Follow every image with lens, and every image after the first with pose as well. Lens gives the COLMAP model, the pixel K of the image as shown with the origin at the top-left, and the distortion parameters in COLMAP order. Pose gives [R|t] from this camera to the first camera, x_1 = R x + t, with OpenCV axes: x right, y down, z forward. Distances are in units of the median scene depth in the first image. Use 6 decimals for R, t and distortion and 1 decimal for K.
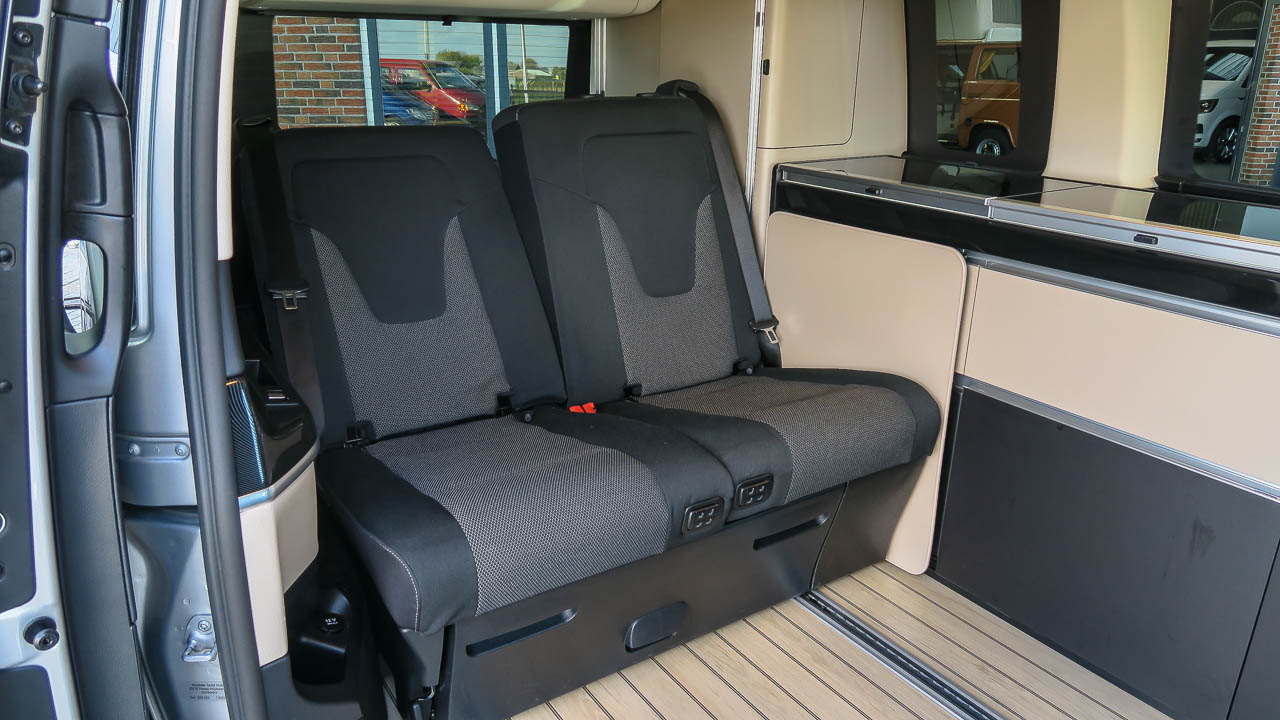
lens RADIAL K [[869.1, 0, 644.6], [0, 869.1, 369.9], [0, 0, 1]] dist [-0.027151, 0.008549]
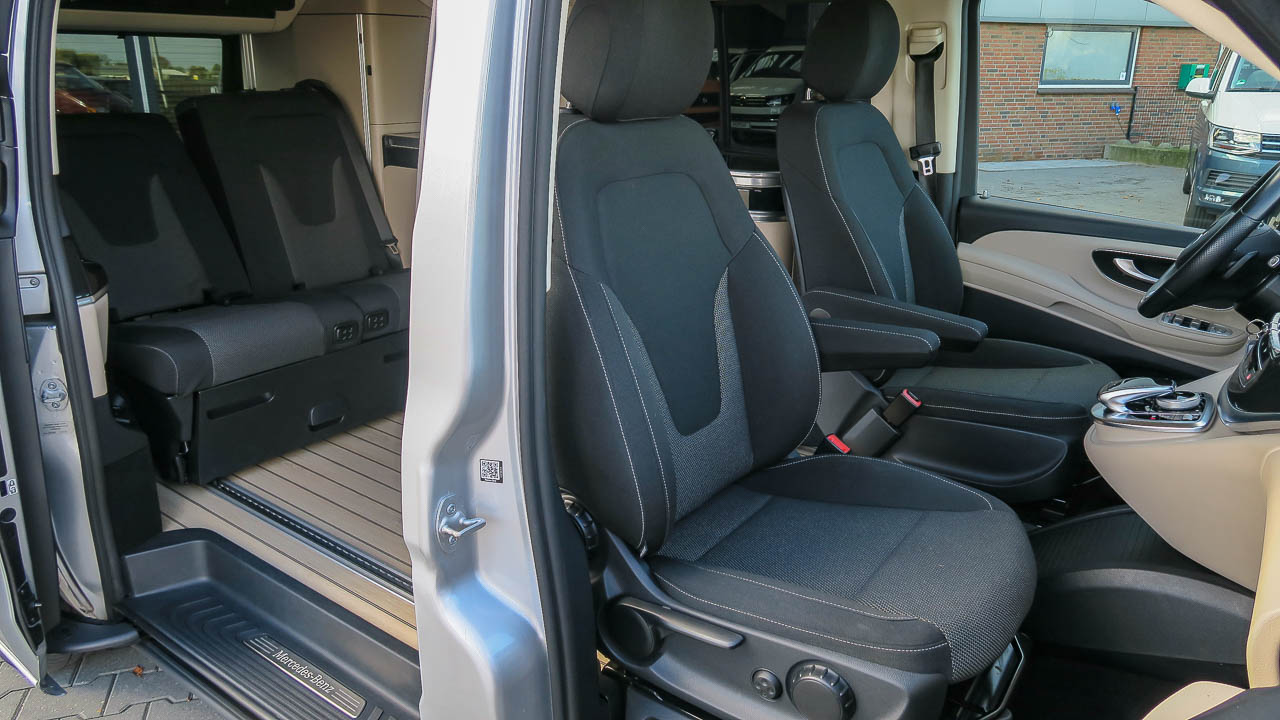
lens RADIAL K [[869.1, 0, 623.9], [0, 869.1, 369.6], [0, 0, 1]] dist [-0.027151, 0.008549]
pose [[0.940827, -0.106550, 0.321702, 0.018737], [0.106286, 0.994165, 0.018438, 0.204204], [-0.321790, 0.016846, 0.946661, -0.609175]]
